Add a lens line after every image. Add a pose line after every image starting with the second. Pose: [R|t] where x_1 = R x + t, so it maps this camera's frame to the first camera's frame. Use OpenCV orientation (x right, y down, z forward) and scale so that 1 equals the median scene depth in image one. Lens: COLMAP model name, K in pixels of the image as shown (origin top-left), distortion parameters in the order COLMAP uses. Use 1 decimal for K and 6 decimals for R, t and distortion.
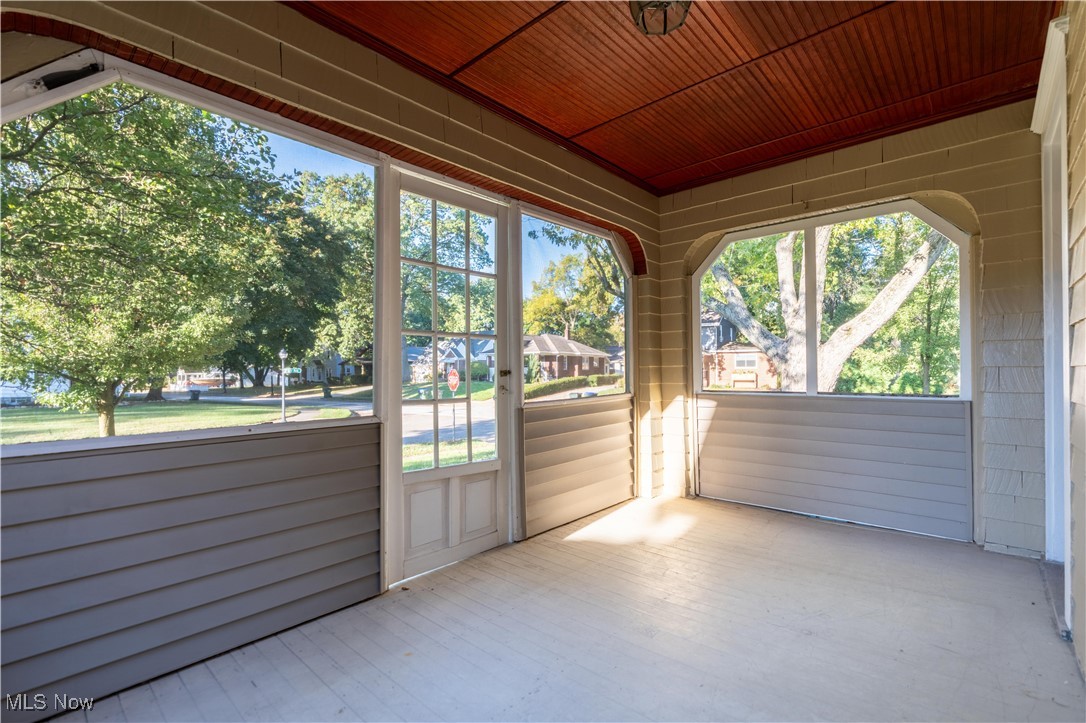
lens RADIAL K [[500.8, 0, 542.6], [0, 500.8, 366.8], [0, 0, 1]] dist [-0.005539, 0.000751]
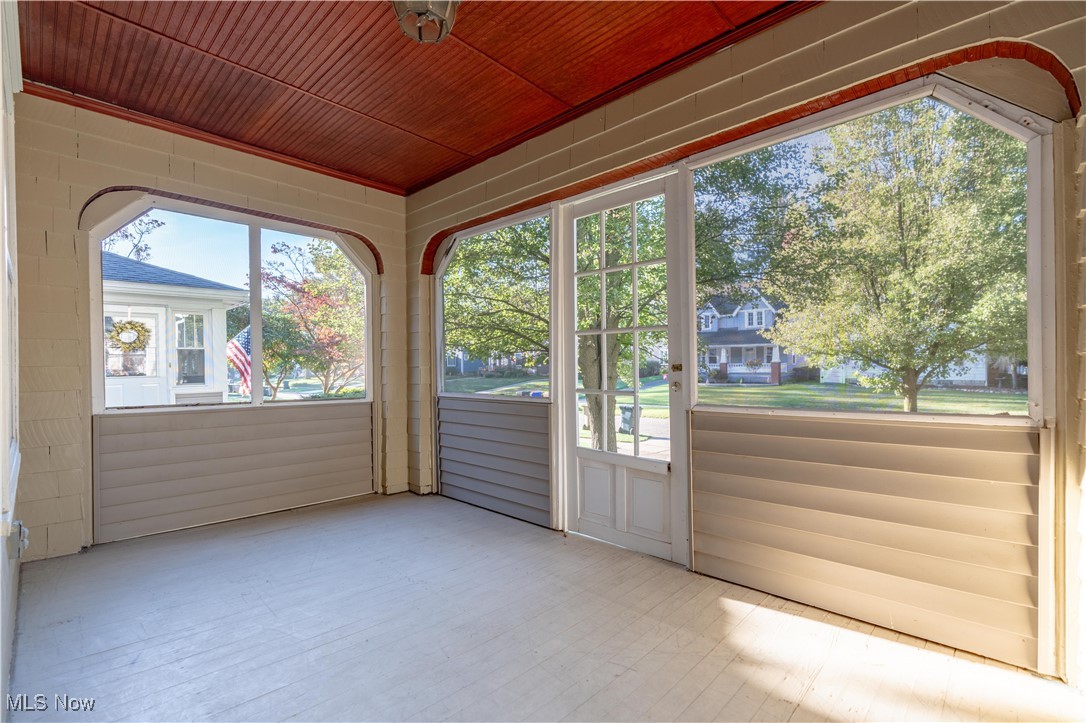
lens RADIAL K [[500.8, 0, 542.8], [0, 500.8, 363.1], [0, 0, 1]] dist [-0.005539, 0.000751]
pose [[-0.047865, 0.006110, -0.998835, 0.874478], [0.017657, 0.999830, 0.005270, -0.003605], [0.998698, -0.017384, -0.047965, 0.884300]]
